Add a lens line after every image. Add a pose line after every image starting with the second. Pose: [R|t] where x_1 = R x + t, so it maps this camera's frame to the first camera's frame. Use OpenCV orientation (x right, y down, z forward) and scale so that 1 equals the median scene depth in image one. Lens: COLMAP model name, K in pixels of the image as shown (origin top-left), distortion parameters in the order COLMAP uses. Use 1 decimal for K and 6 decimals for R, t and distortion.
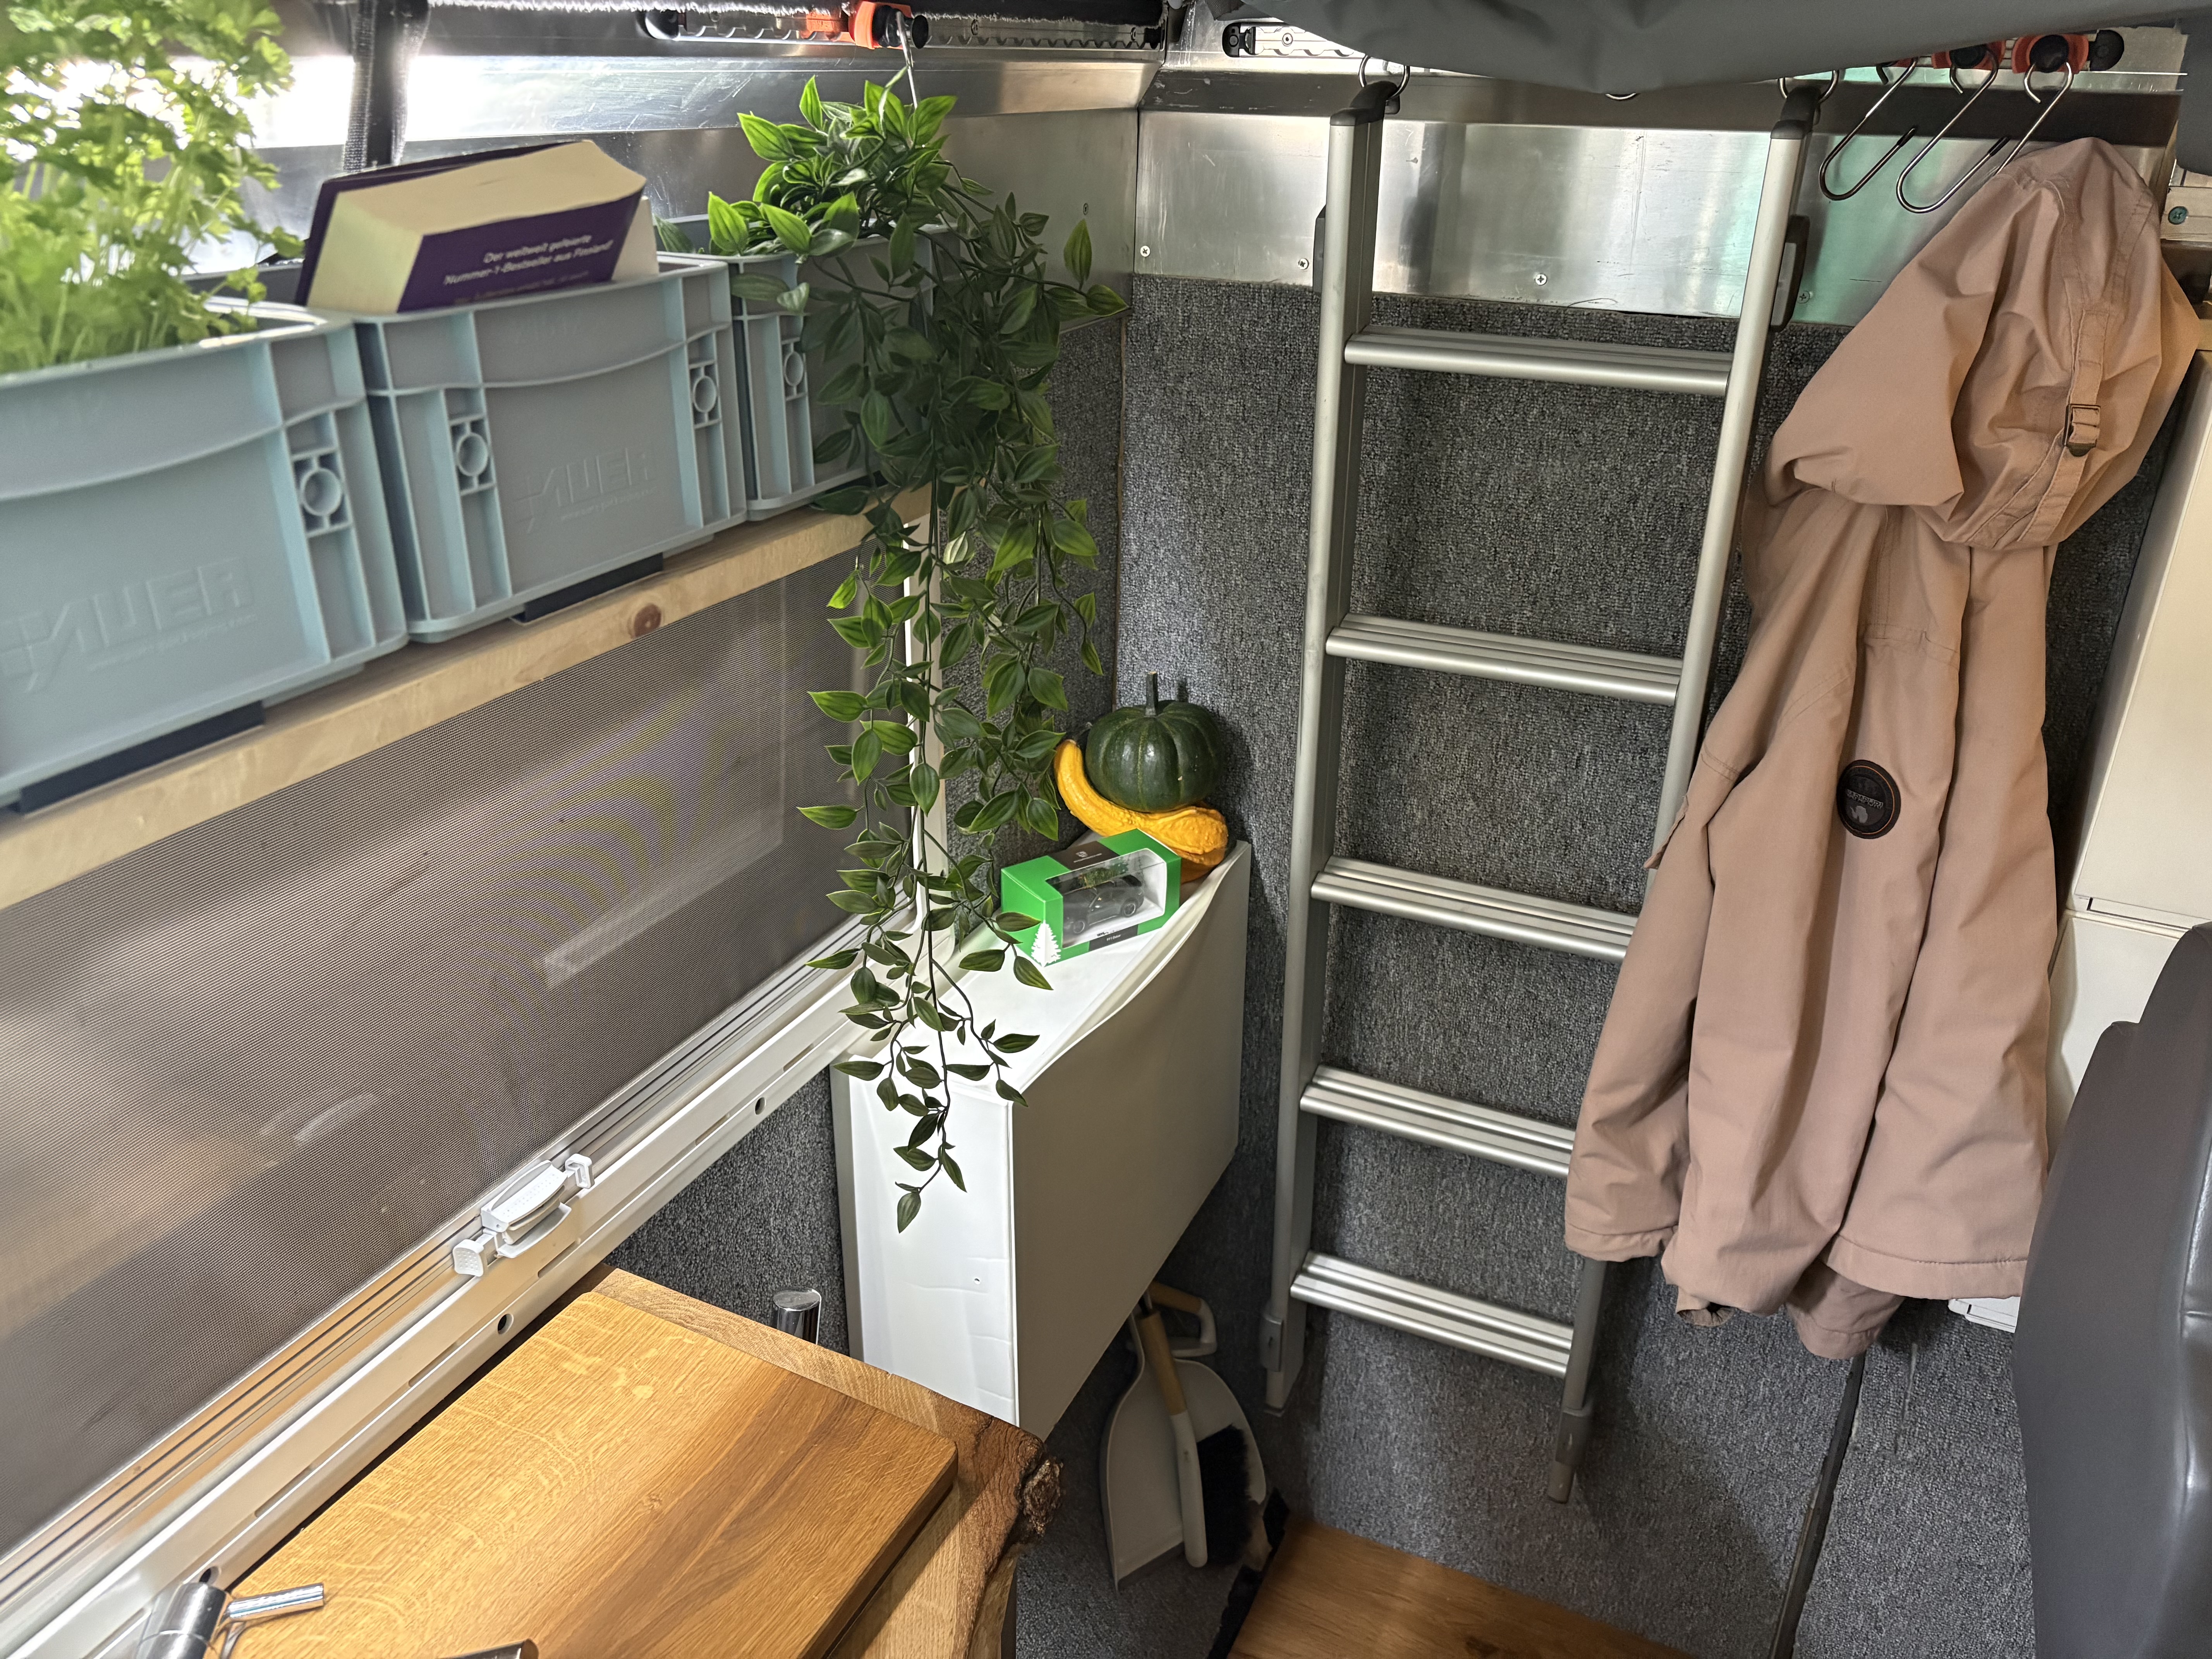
lens RADIAL K [[1656.4, 0, 1106.0], [0, 1656.4, 829.5], [0, 0, 1]] dist [0.040059, -0.046559]
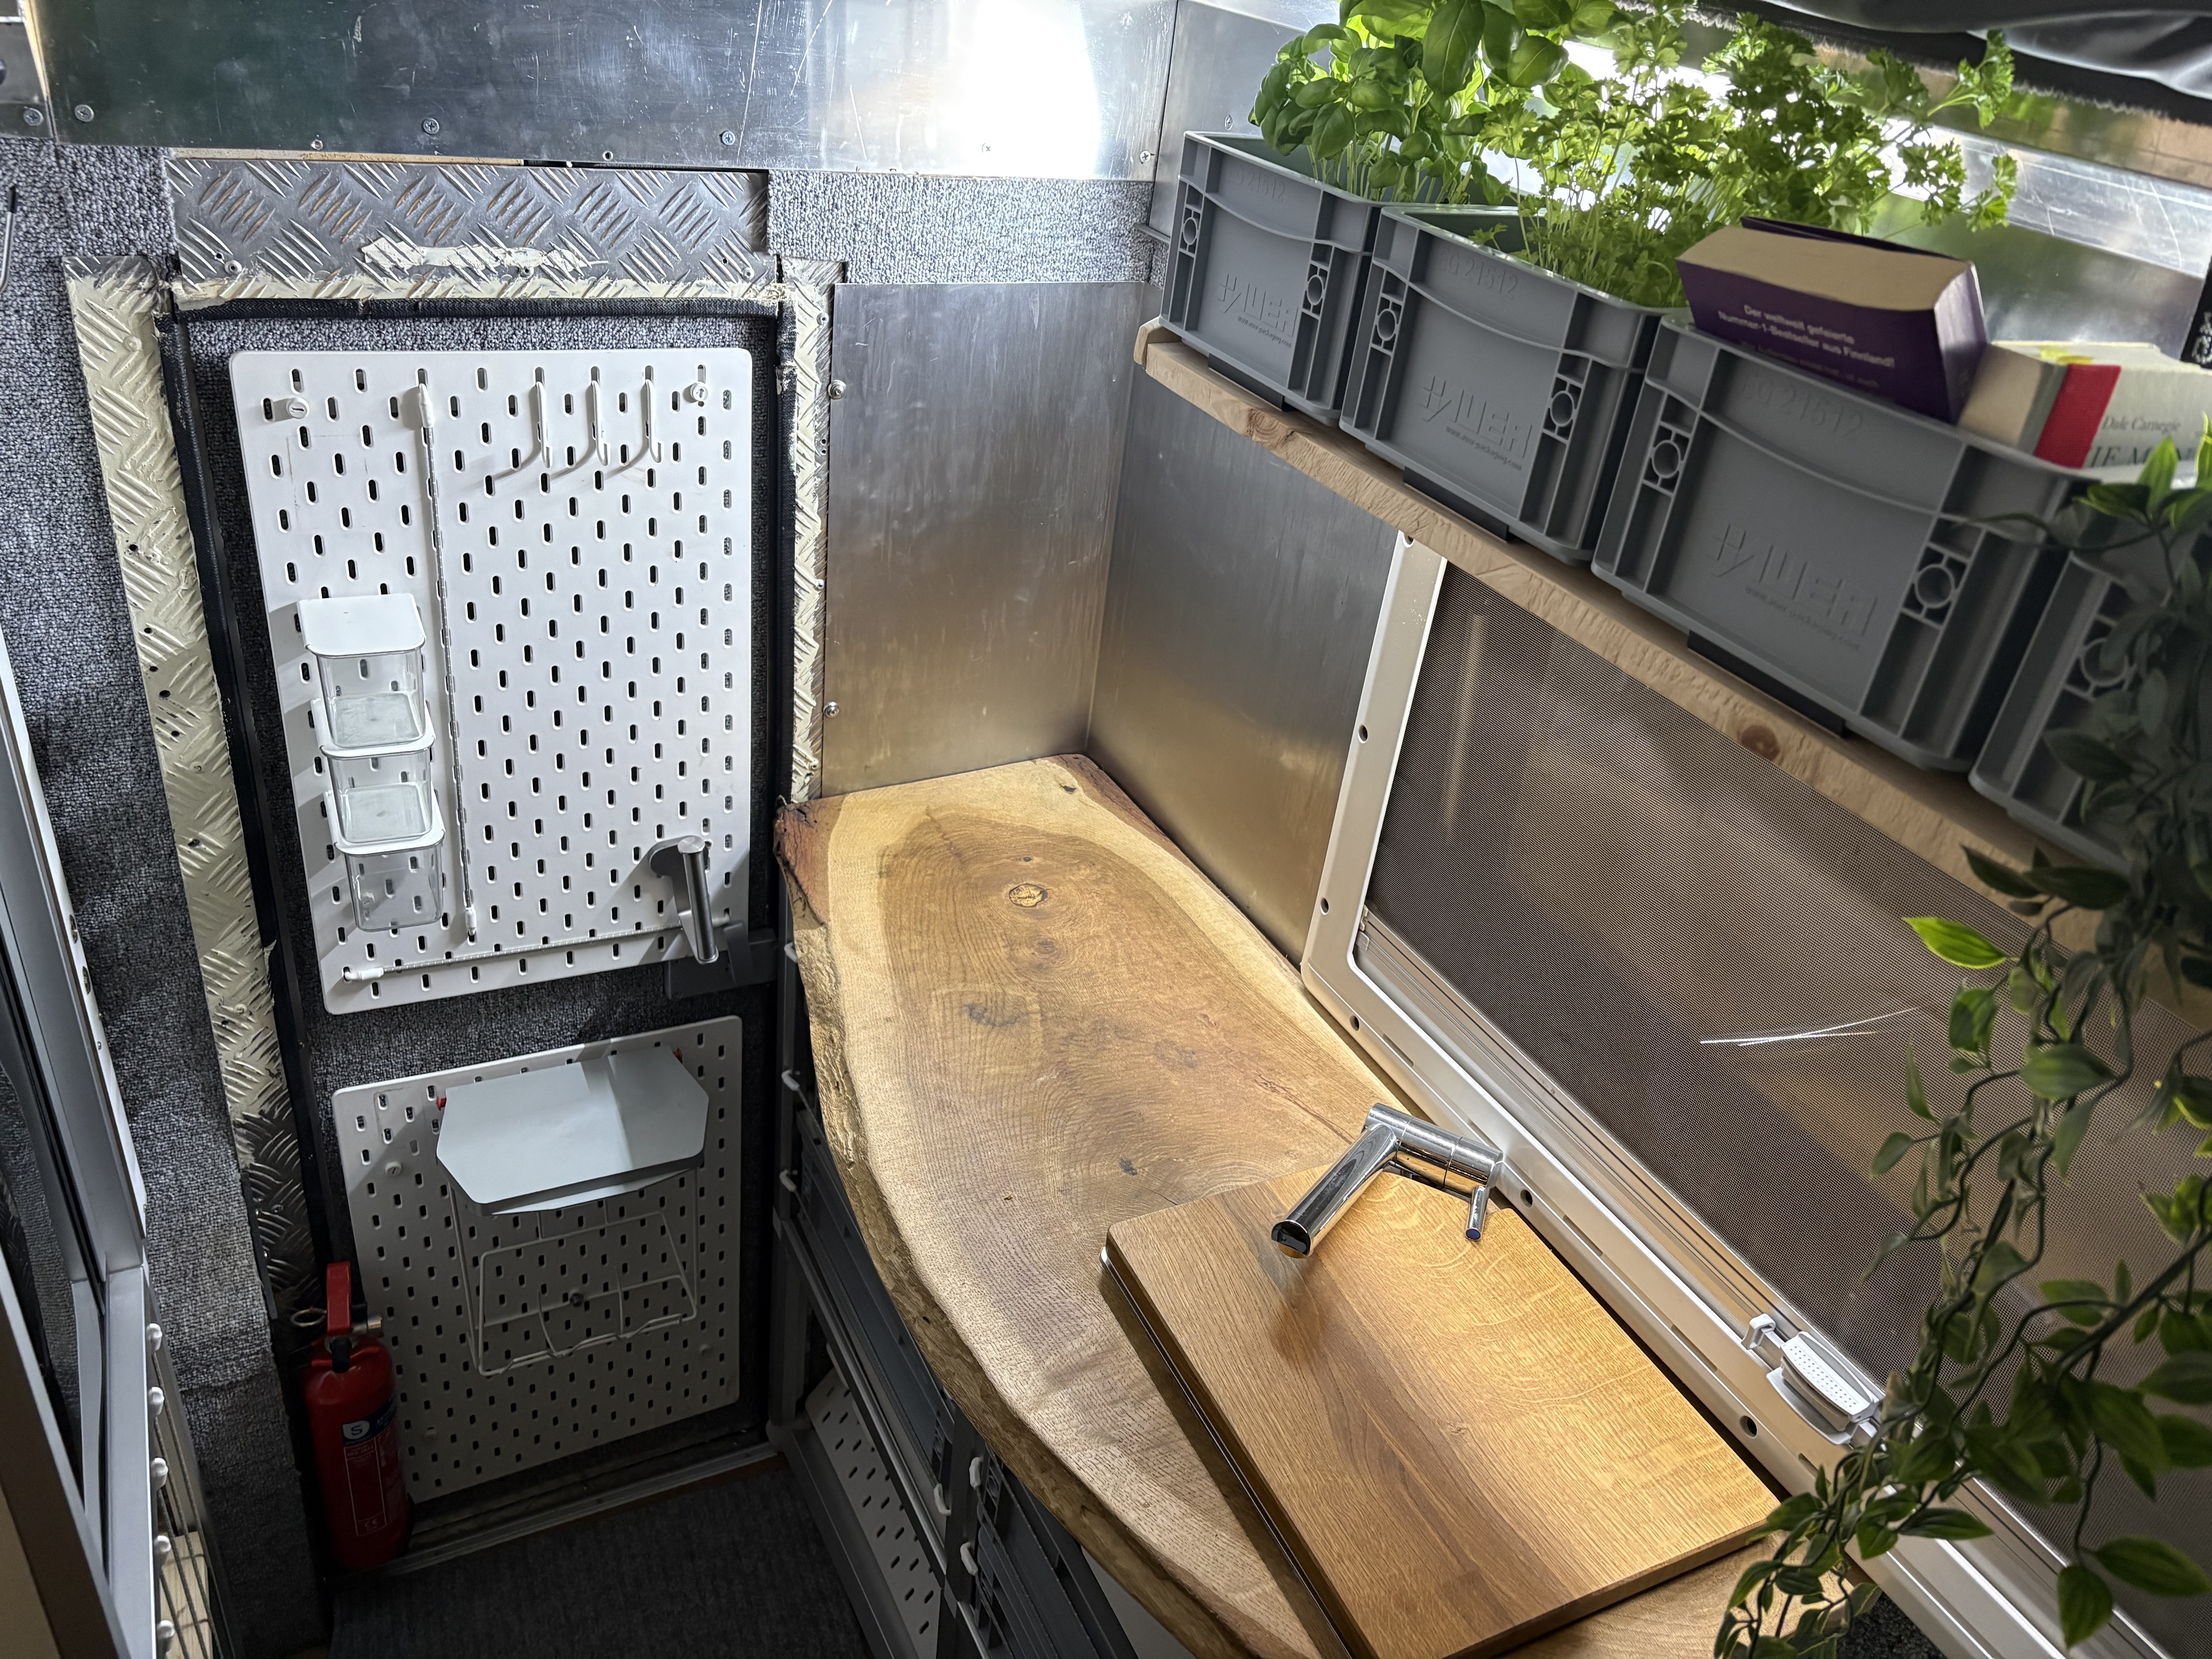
lens RADIAL K [[1656.4, 0, 1106.0], [0, 1656.4, 829.5], [0, 0, 1]] dist [0.040059, -0.046559]
pose [[-0.601513, 0.329511, -0.727739, 0.597655], [-0.450873, 0.611979, 0.649765, -0.495600], [0.659466, 0.718960, -0.219546, 0.912147]]
